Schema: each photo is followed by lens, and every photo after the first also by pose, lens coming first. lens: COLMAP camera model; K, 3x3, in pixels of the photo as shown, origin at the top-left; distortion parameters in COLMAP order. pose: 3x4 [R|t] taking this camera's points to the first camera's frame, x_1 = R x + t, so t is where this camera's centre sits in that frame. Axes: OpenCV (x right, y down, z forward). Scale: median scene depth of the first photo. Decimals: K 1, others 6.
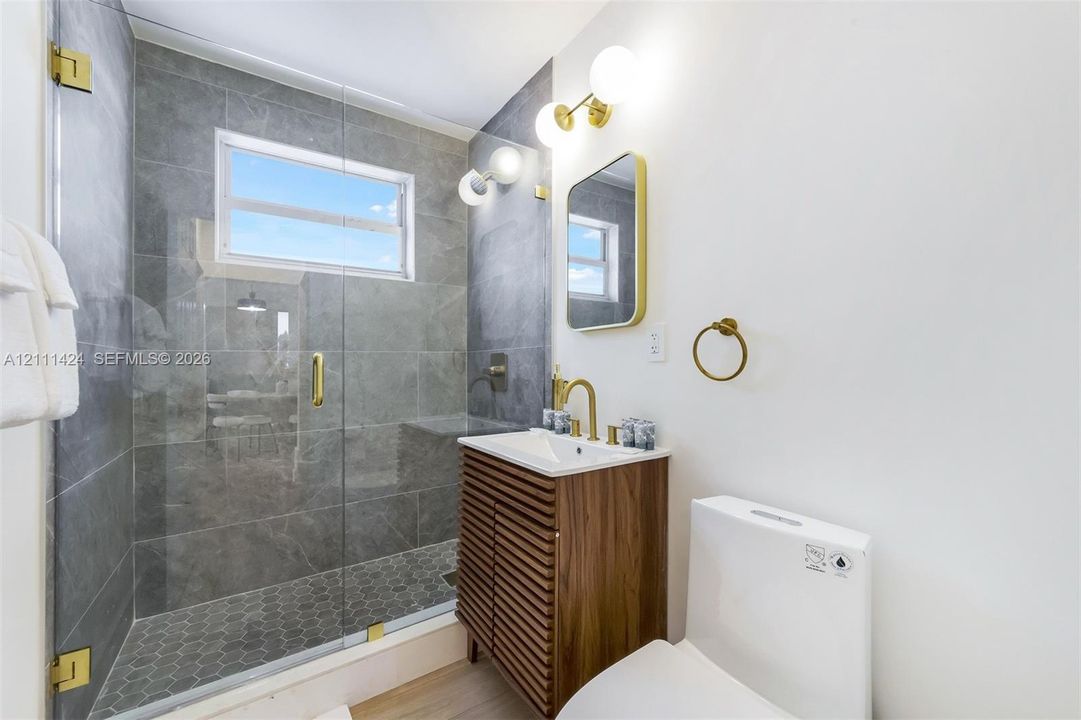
lens RADIAL K [[419.1, 0, 540.5], [0, 419.1, 360.0], [0, 0, 1]] dist [0.001060, 0.000098]
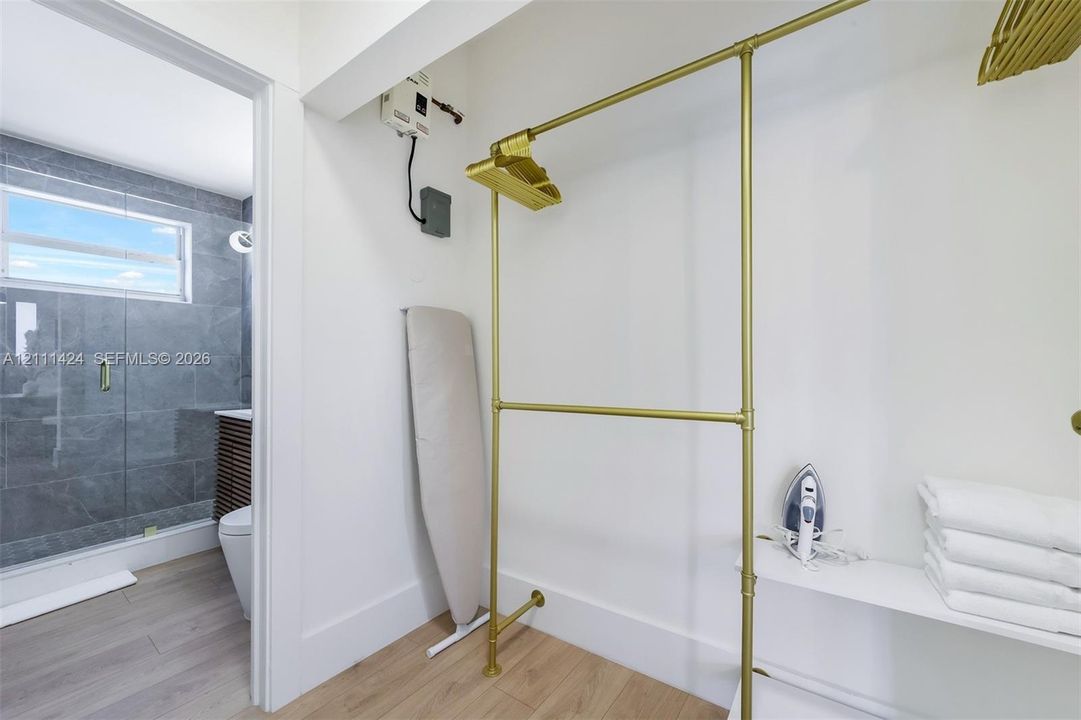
lens RADIAL K [[423.5, 0, 540.2], [0, 423.5, 364.6], [0, 0, 1]] dist [0.000815, 0.004067]
pose [[0.941235, 0.006297, 0.337693, 0.337908], [-0.009498, 0.999924, 0.007828, -0.016094], [-0.337618, -0.010576, 0.941224, -0.762017]]
